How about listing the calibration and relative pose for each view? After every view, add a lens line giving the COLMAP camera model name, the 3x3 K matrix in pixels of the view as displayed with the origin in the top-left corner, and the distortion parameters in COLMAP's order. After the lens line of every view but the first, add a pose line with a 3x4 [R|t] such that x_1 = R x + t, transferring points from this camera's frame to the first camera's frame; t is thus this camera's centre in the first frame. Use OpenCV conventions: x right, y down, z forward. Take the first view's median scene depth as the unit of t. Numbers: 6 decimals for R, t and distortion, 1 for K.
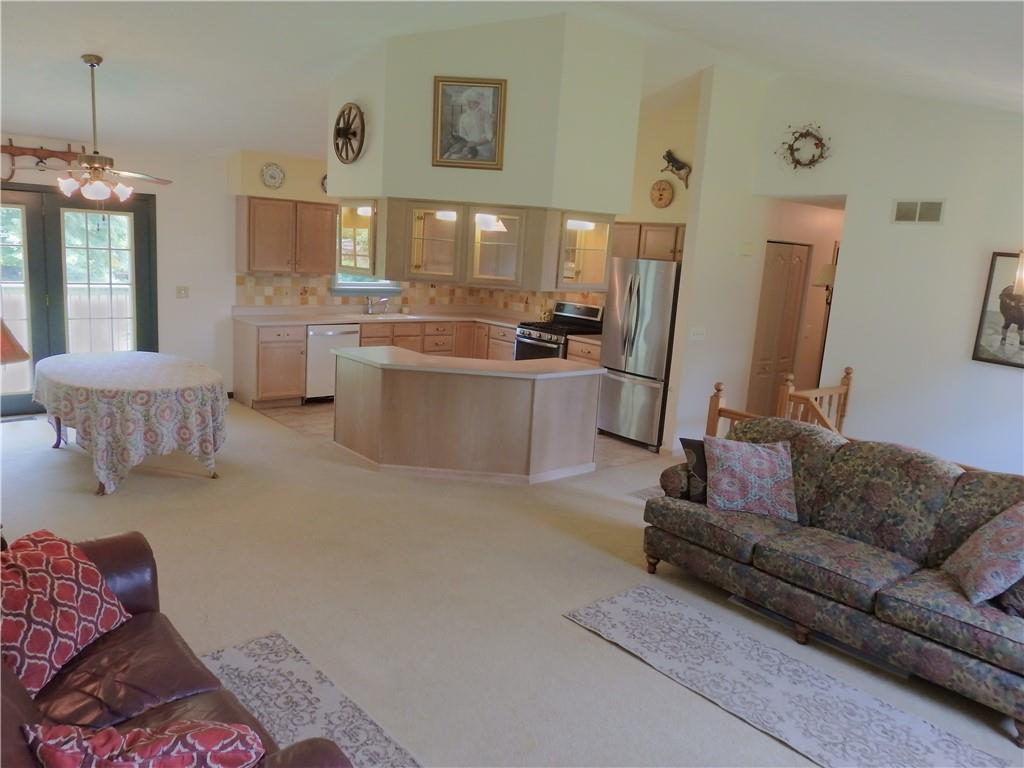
lens RADIAL K [[765.0, 0, 512.7], [0, 765.0, 381.0], [0, 0, 1]] dist [-0.001763, 0.000047]
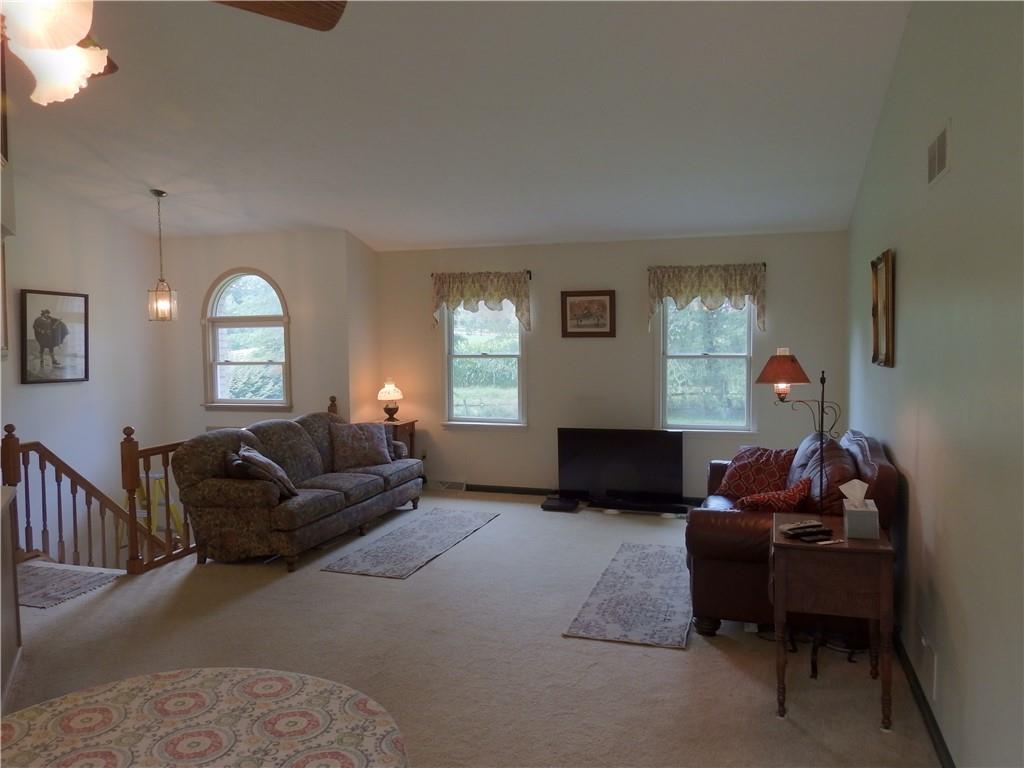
lens RADIAL K [[766.2, 0, 512.0], [0, 766.2, 384.0], [0, 0, 1]] dist [0.002803, -0.002144]
pose [[-0.511634, -0.123179, 0.850328, -0.599230], [0.128333, 0.967613, 0.217385, -0.149334], [-0.849566, 0.220347, -0.479255, 0.766837]]
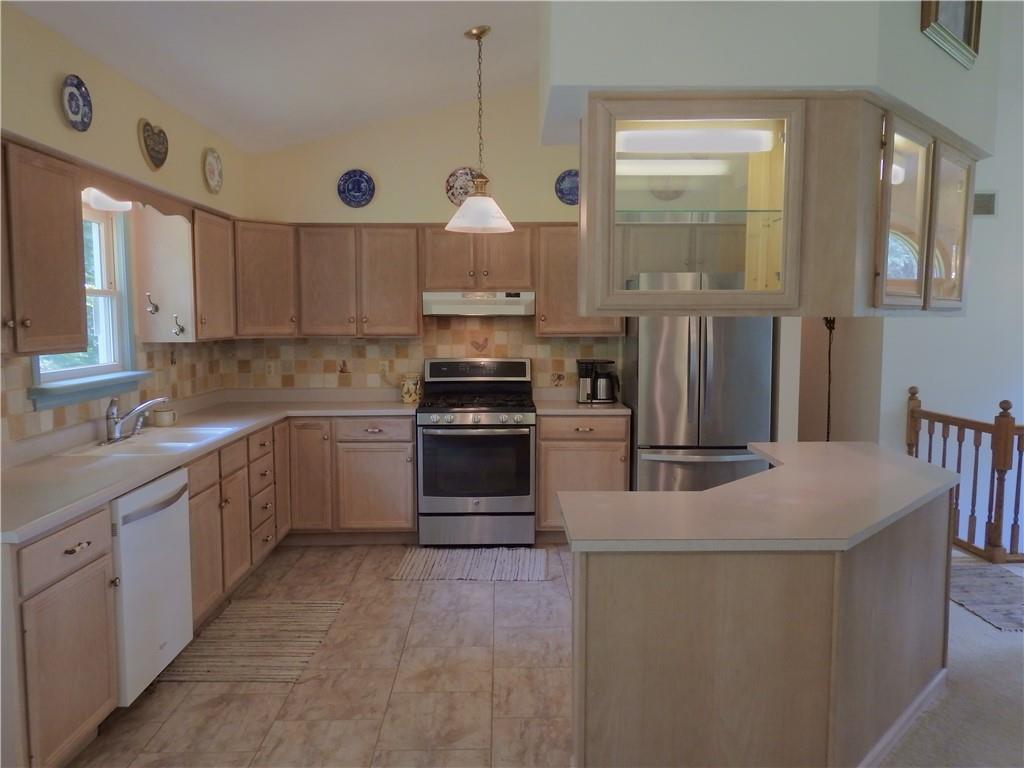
lens RADIAL K [[765.0, 0, 512.7], [0, 765.0, 381.0], [0, 0, 1]] dist [-0.001763, 0.000047]
pose [[0.641389, -0.133811, 0.755457, -0.455790], [0.180434, 0.983363, 0.020989, -0.114271], [-0.745697, 0.122848, 0.654862, 0.719957]]
